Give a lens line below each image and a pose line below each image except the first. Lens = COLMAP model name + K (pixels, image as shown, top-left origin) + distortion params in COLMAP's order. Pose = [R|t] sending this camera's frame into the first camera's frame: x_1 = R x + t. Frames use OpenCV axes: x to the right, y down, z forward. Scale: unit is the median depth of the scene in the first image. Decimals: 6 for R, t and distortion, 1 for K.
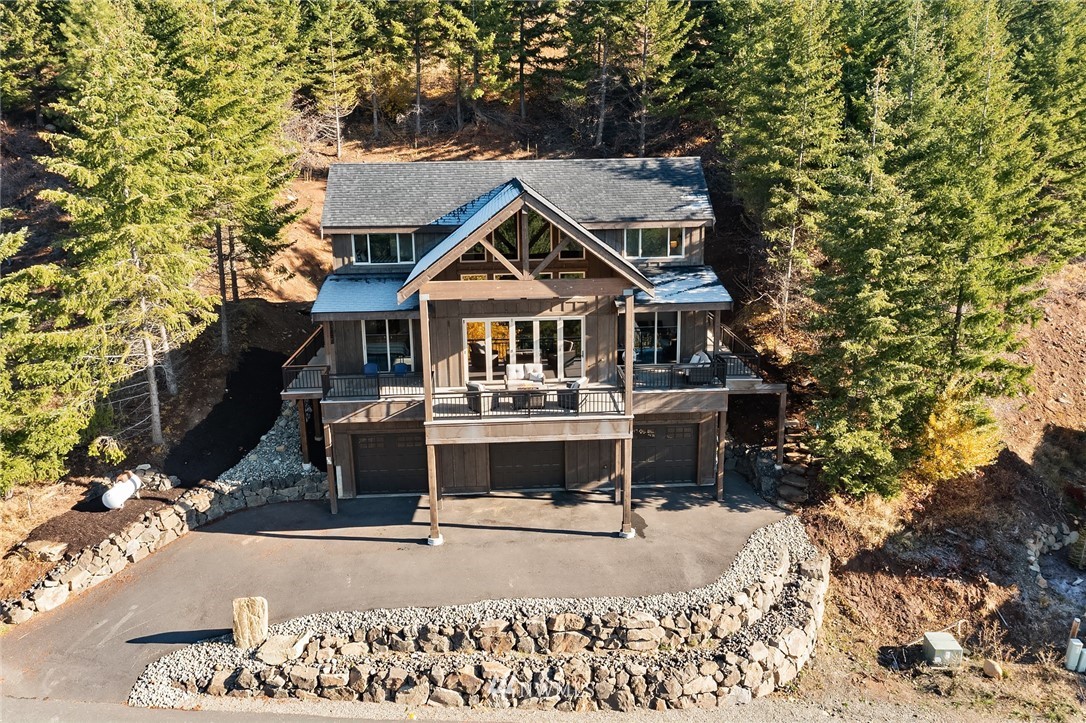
lens RADIAL K [[864.9, 0, 543.0], [0, 864.9, 361.5], [0, 0, 1]] dist [-0.007906, 0.003643]
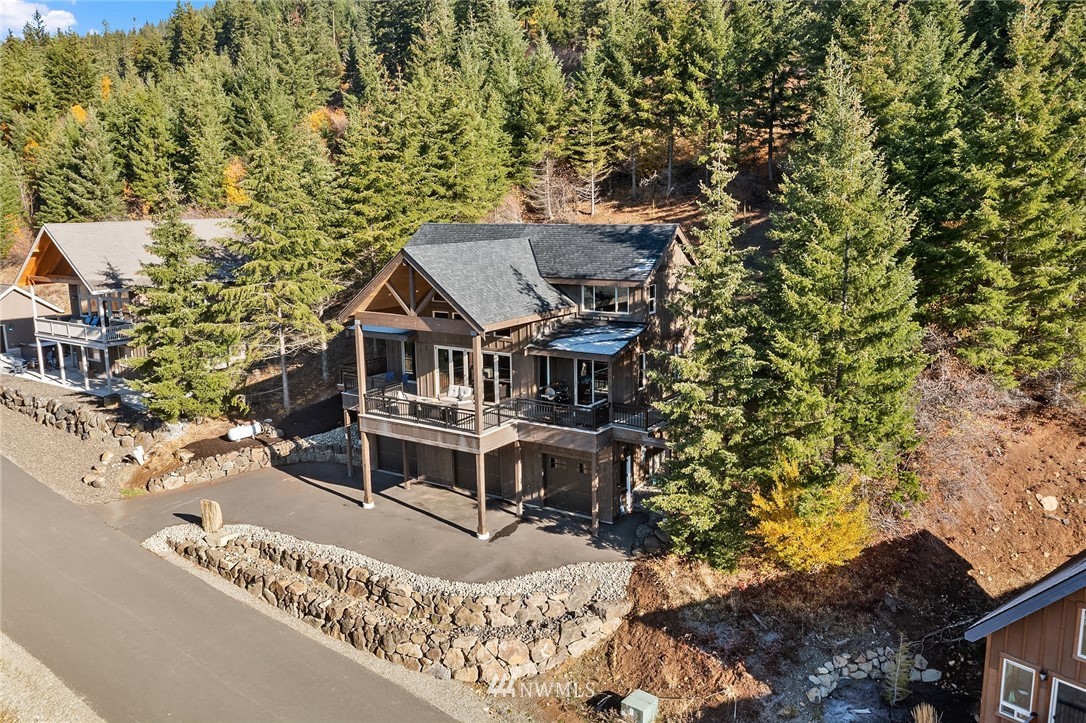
lens RADIAL K [[864.9, 0, 543.0], [0, 864.9, 361.5], [0, 0, 1]] dist [-0.007906, 0.003643]
pose [[0.792969, 0.115754, -0.598165, 0.800453], [-0.149238, 0.988780, -0.006496, -0.040611], [0.590702, 0.094420, 0.801347, 0.066919]]
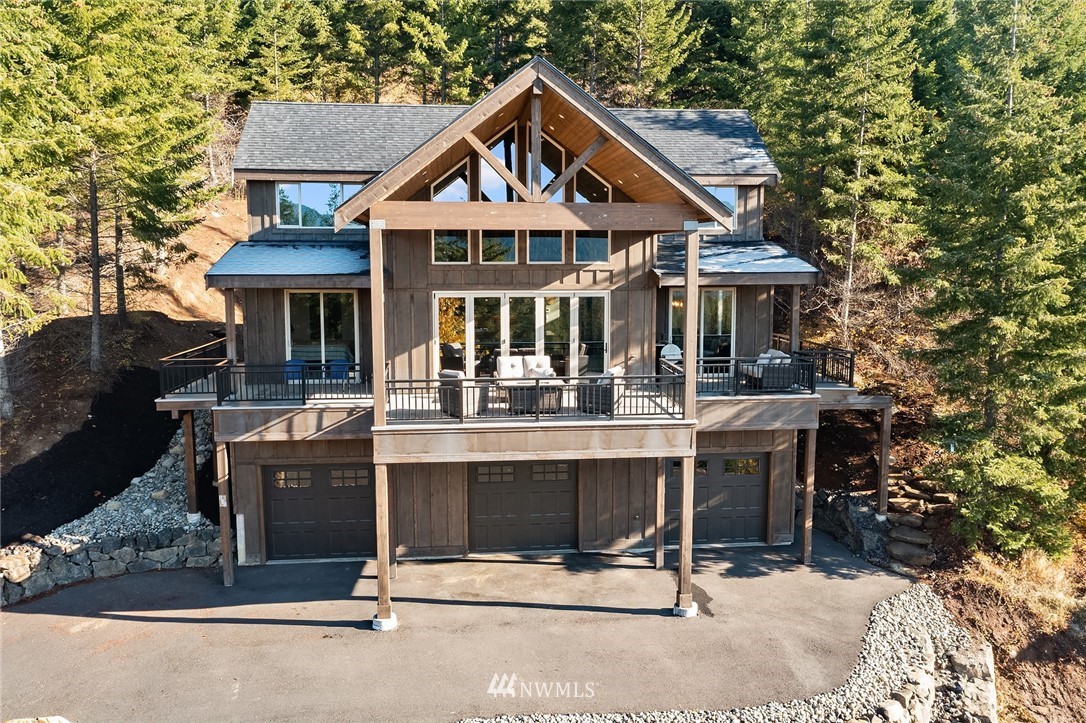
lens RADIAL K [[864.9, 0, 543.0], [0, 864.9, 361.5], [0, 0, 1]] dist [-0.007906, 0.003643]
pose [[0.998553, 0.007726, 0.053212, -0.041846], [-0.000542, 0.991019, -0.133722, 0.095956], [-0.053767, 0.133499, 0.989589, 0.324648]]
